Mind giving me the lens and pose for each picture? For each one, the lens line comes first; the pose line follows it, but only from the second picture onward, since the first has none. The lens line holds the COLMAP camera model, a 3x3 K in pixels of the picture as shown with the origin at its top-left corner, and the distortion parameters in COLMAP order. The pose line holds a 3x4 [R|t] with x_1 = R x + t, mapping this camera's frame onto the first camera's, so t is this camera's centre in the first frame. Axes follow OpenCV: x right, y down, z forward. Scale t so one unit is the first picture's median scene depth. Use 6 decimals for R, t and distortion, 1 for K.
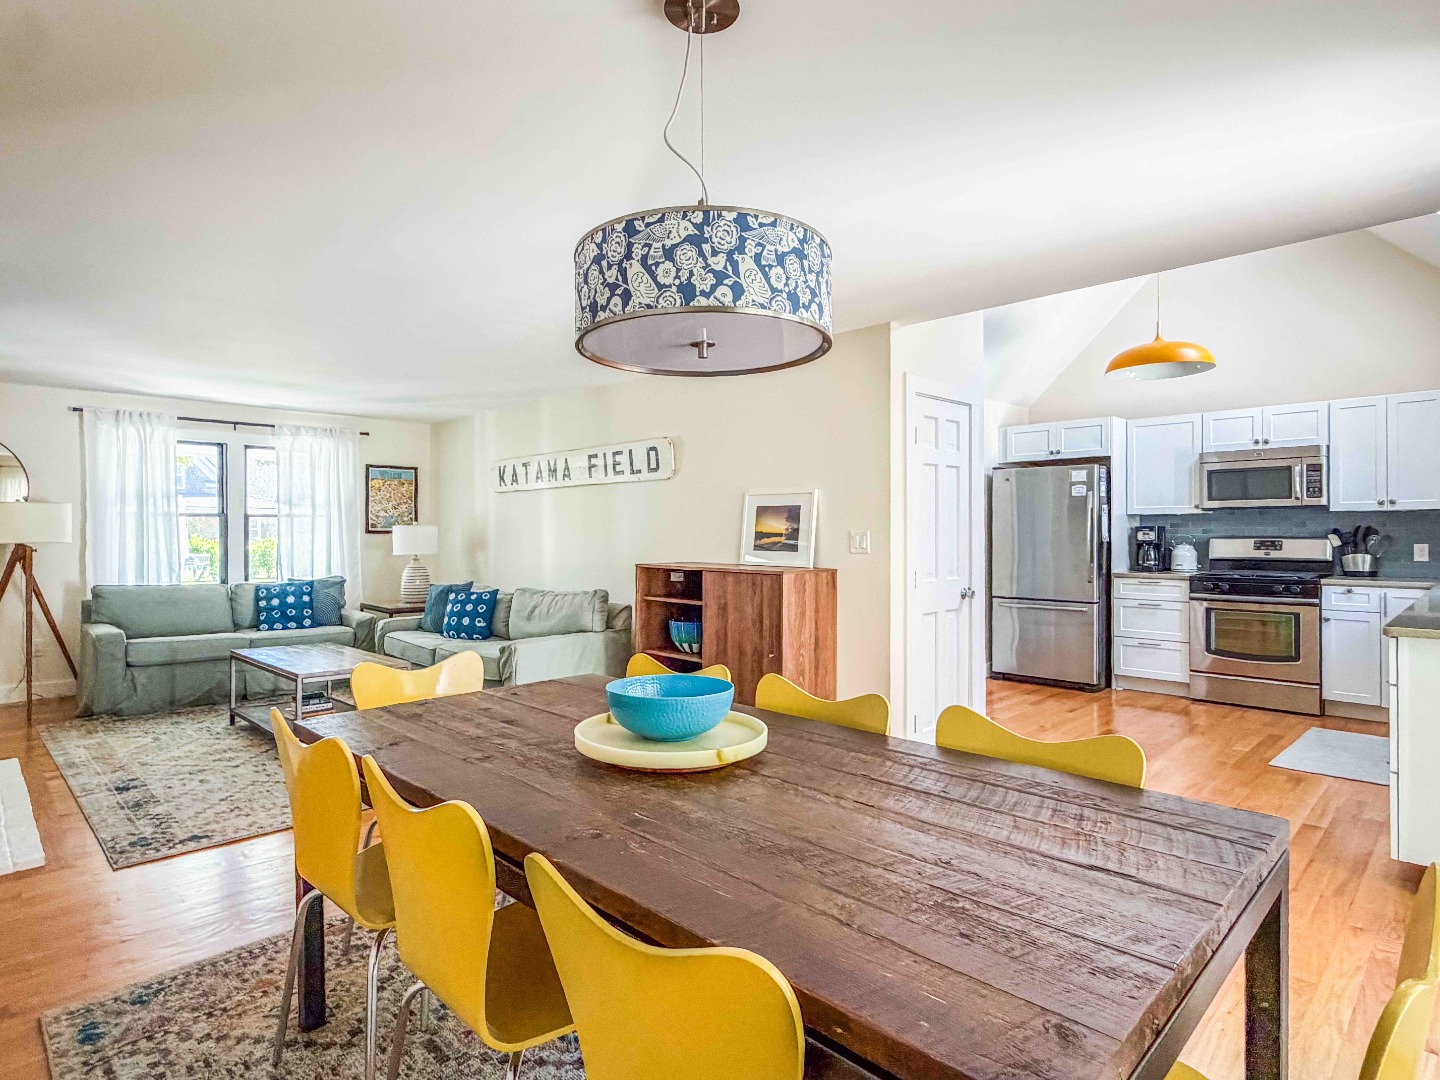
lens RADIAL K [[799.8, 0, 720.0], [0, 799.8, 527.9], [0, 0, 1]] dist [-0.001889, -0.004323]
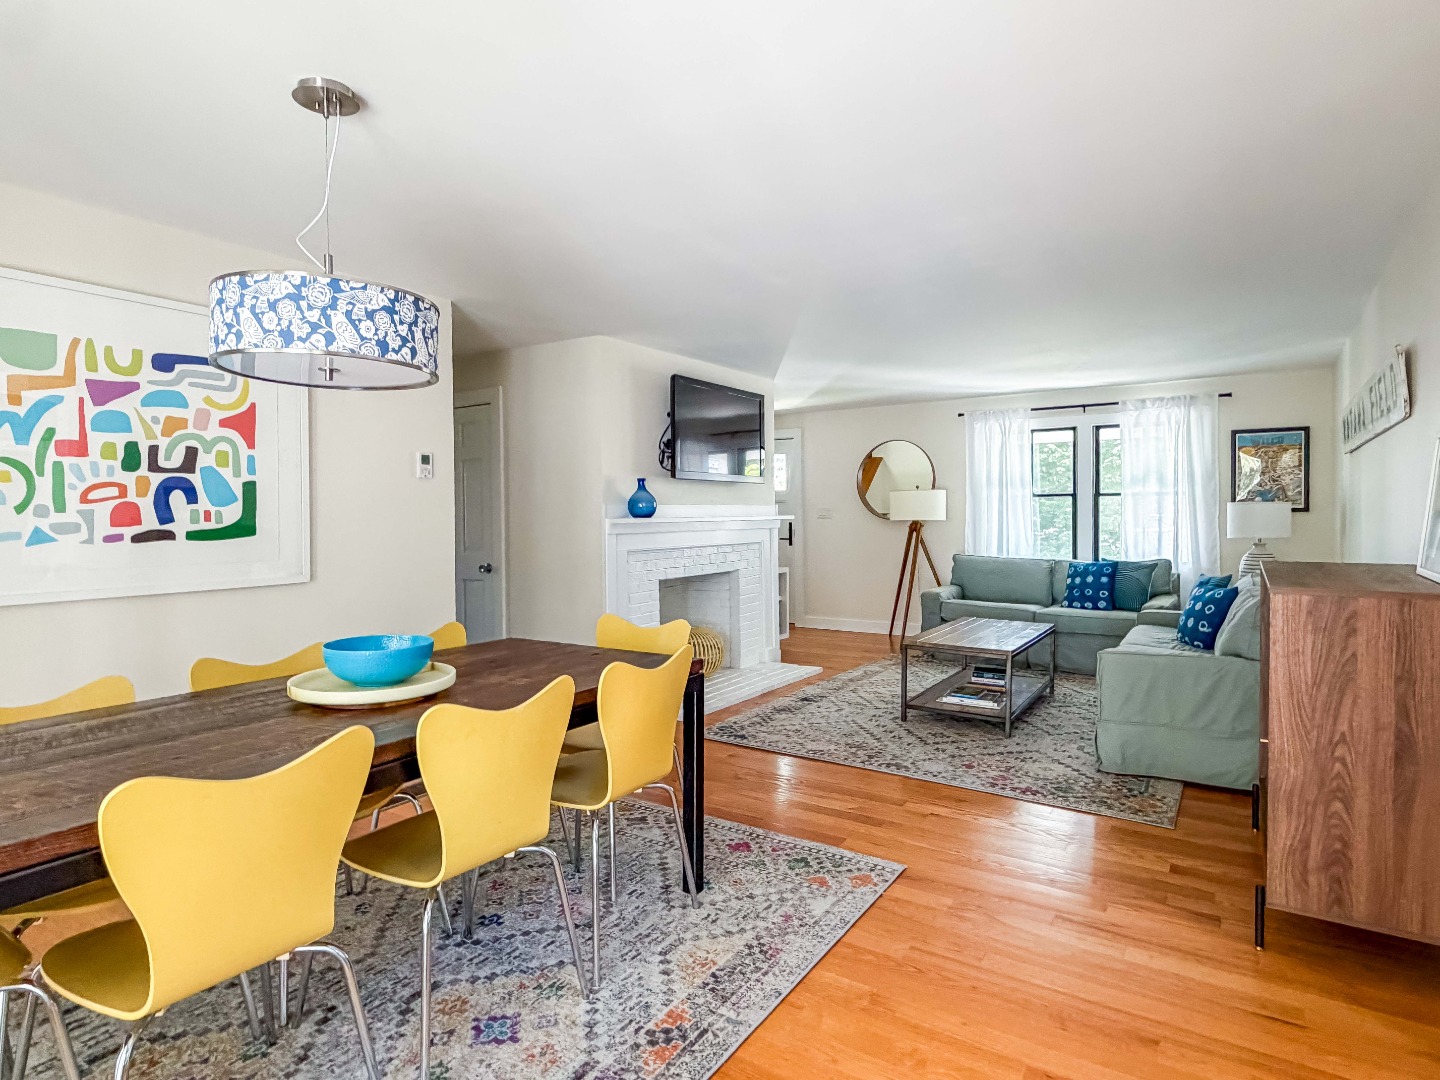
lens RADIAL K [[799.8, 0, 712.2], [0, 799.8, 526.3], [0, 0, 1]] dist [-0.001889, -0.004323]
pose [[0.199349, 0.016377, -0.979792, 0.356718], [0.010488, 0.999767, 0.018845, 0.000319], [0.979872, -0.014033, 0.199131, 0.361375]]
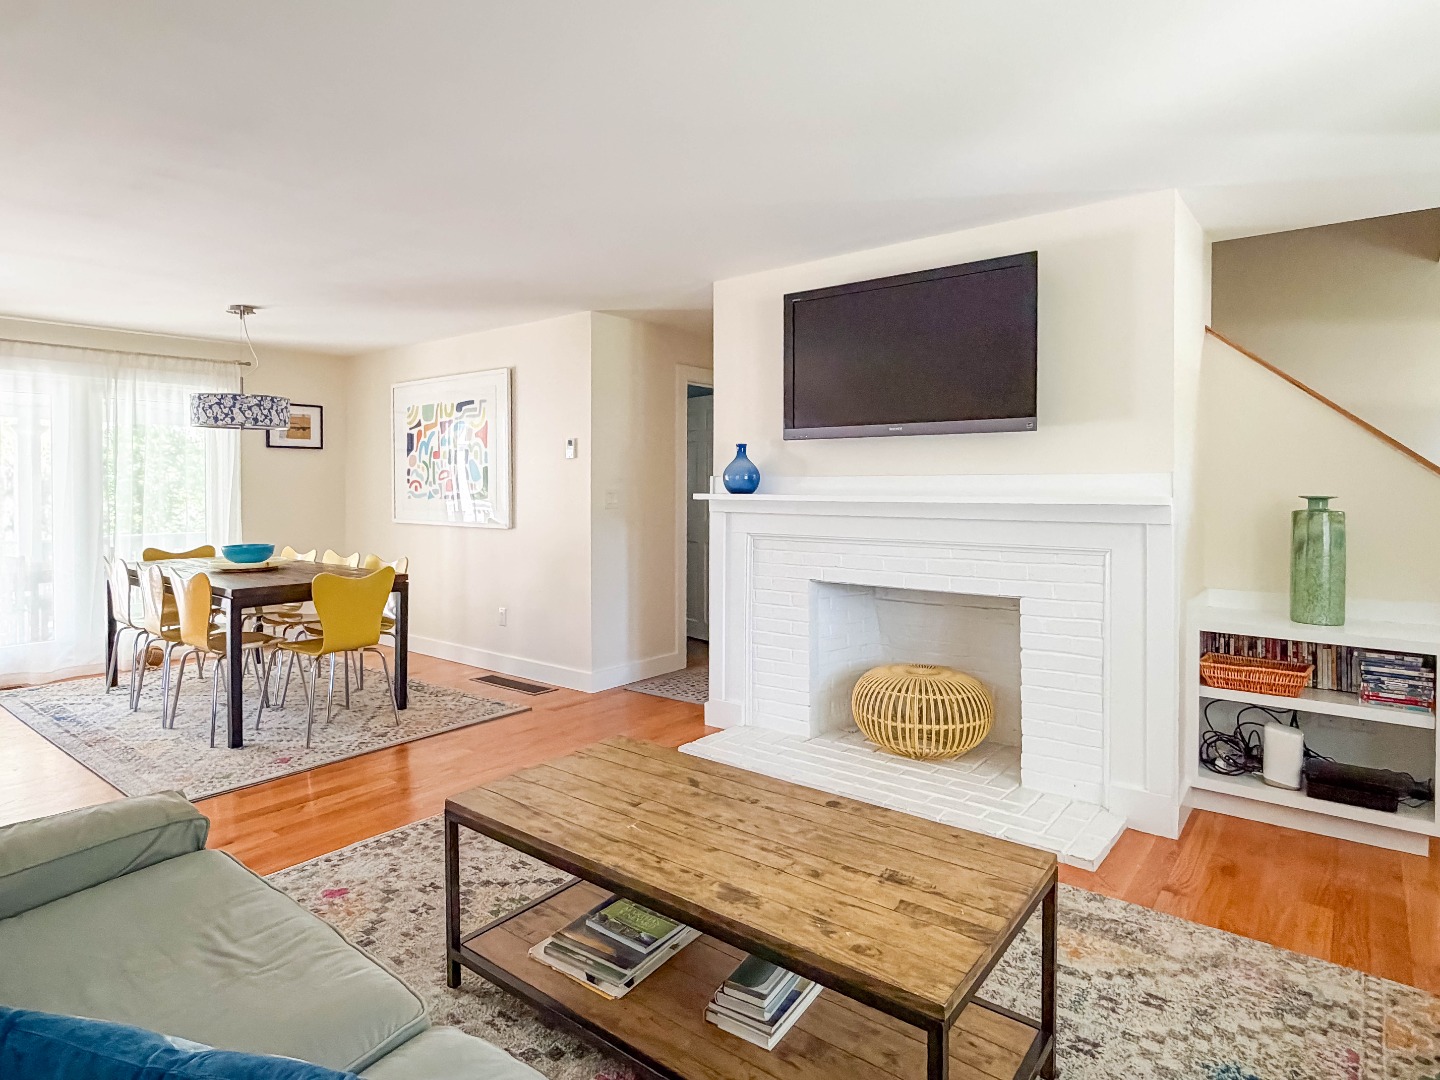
lens RADIAL K [[799.8, 0, 706.5], [0, 799.8, 481.7], [0, 0, 1]] dist [-0.001889, -0.004323]
pose [[-0.992606, 0.004496, -0.121294, -0.366785], [0.005048, 0.999978, -0.004242, -0.000253], [0.121272, -0.004823, -0.992608, 1.115598]]
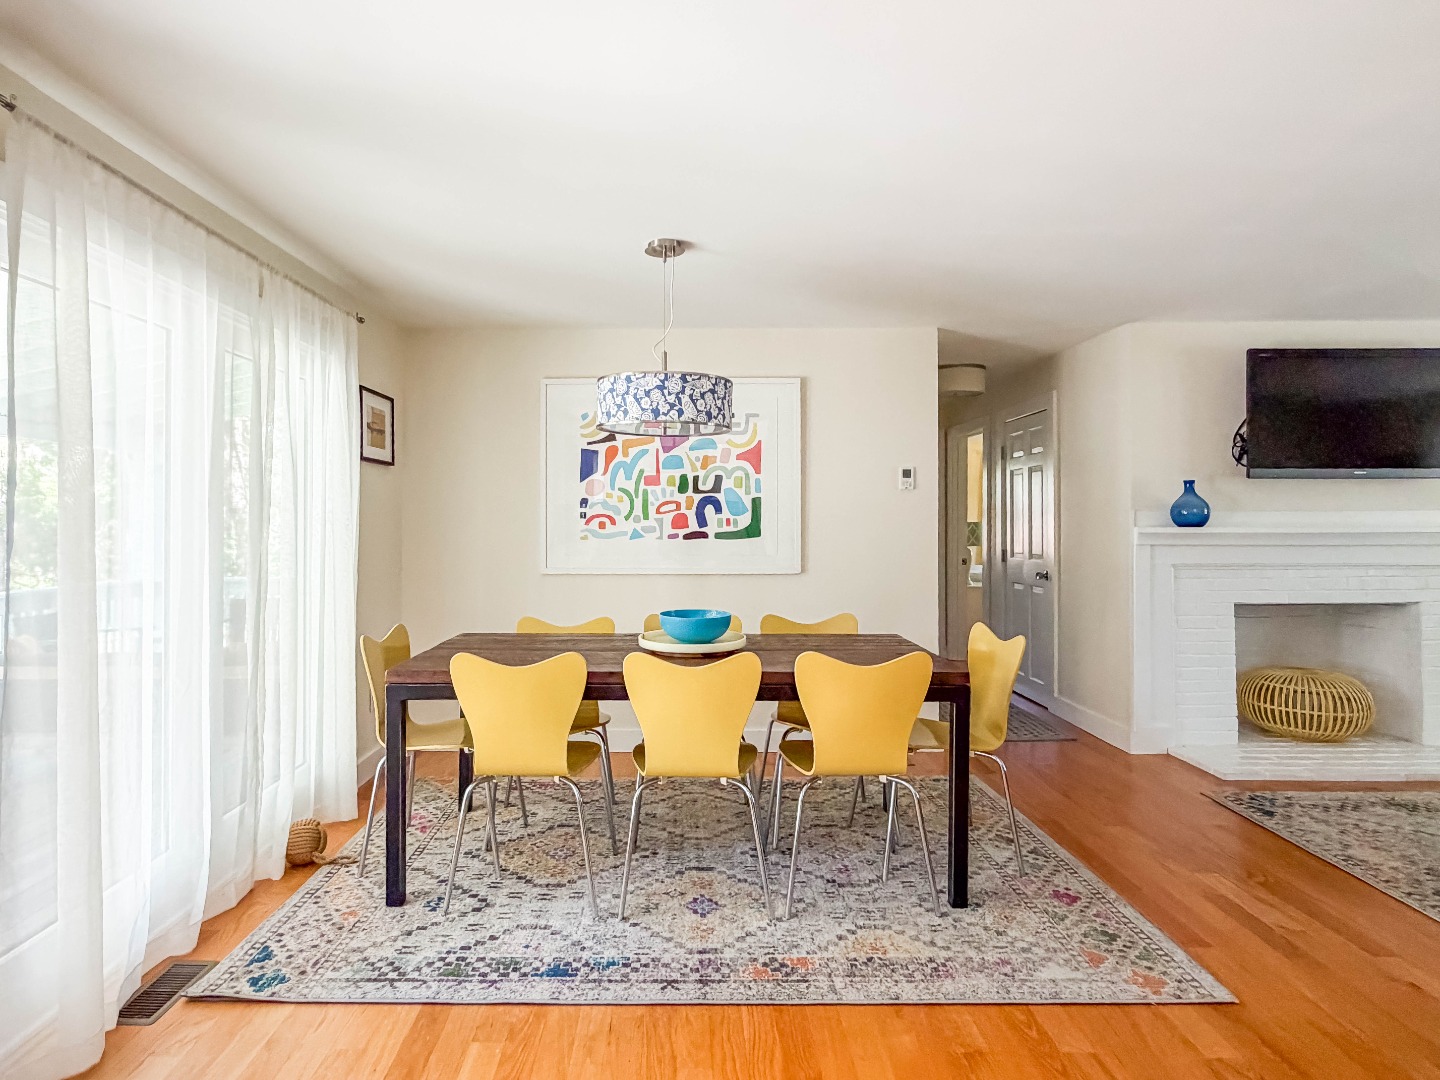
lens RADIAL K [[799.8, 0, 663.3], [0, 799.8, 509.8], [0, 0, 1]] dist [-0.001889, -0.004323]
pose [[-0.719022, -0.005239, -0.694968, 0.347050], [0.006219, 0.999883, -0.013972, -0.001676], [0.694960, -0.014368, -0.718905, 0.639336]]
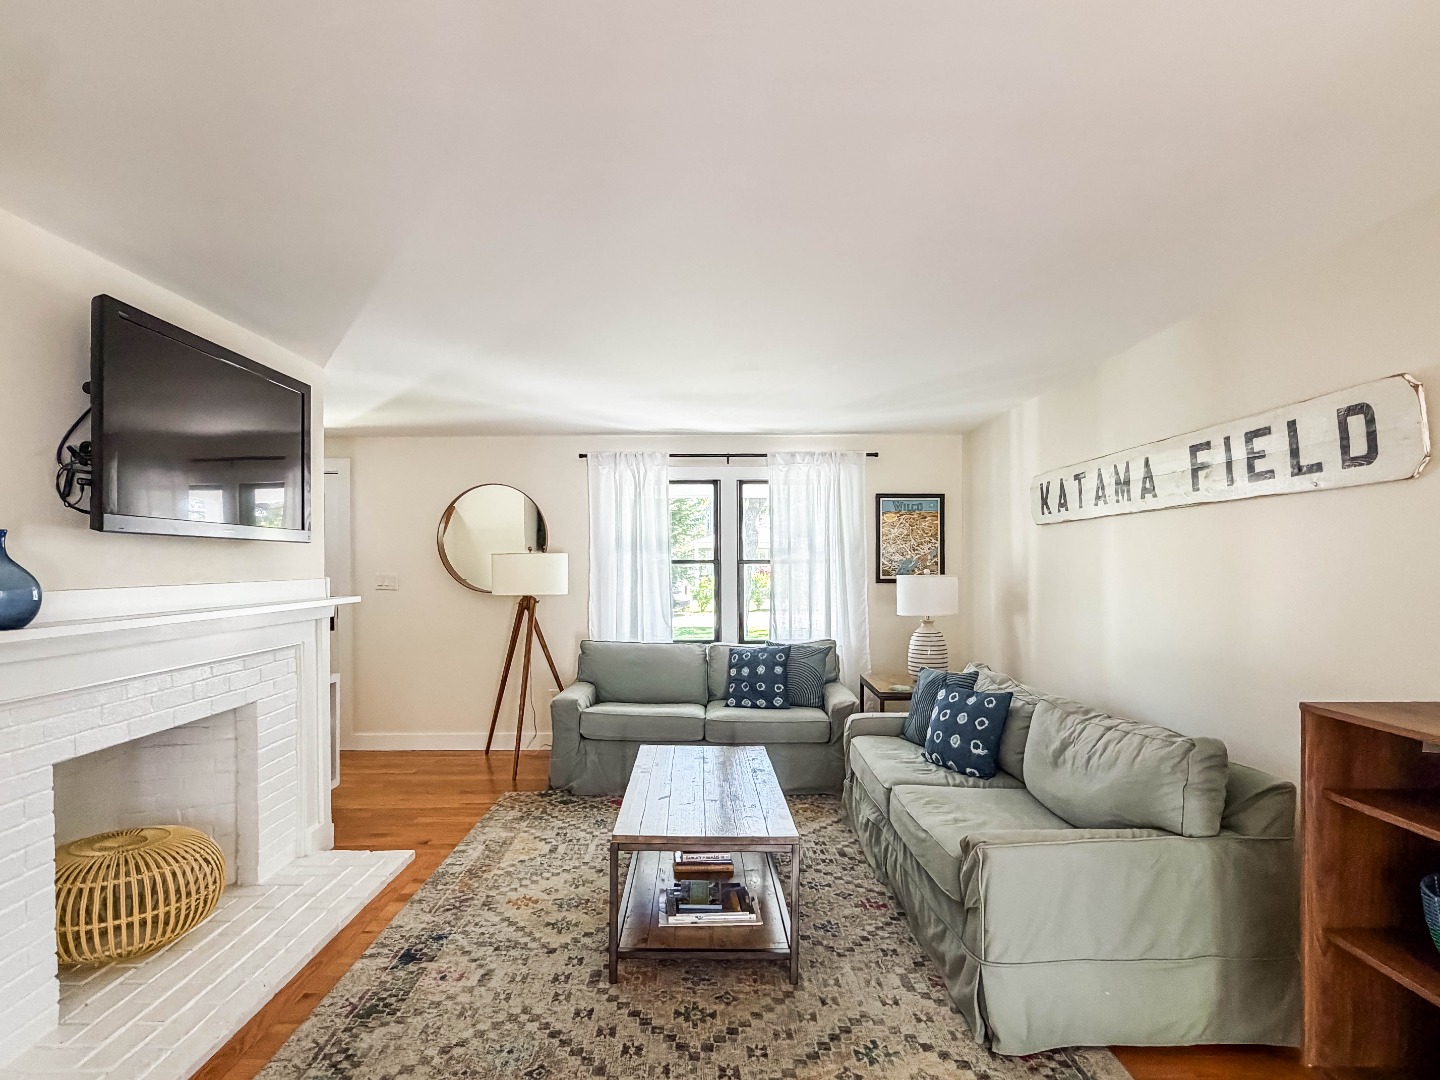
lens RADIAL K [[775.1, 0, 702.7], [0, 775.1, 559.9], [0, 0, 1]] dist [-0.001292, 0.000233]
pose [[0.708736, -0.003751, -0.705464, -0.038109], [0.005025, 0.999987, -0.000269, -0.020646], [0.705456, -0.003354, 0.708746, 0.435725]]
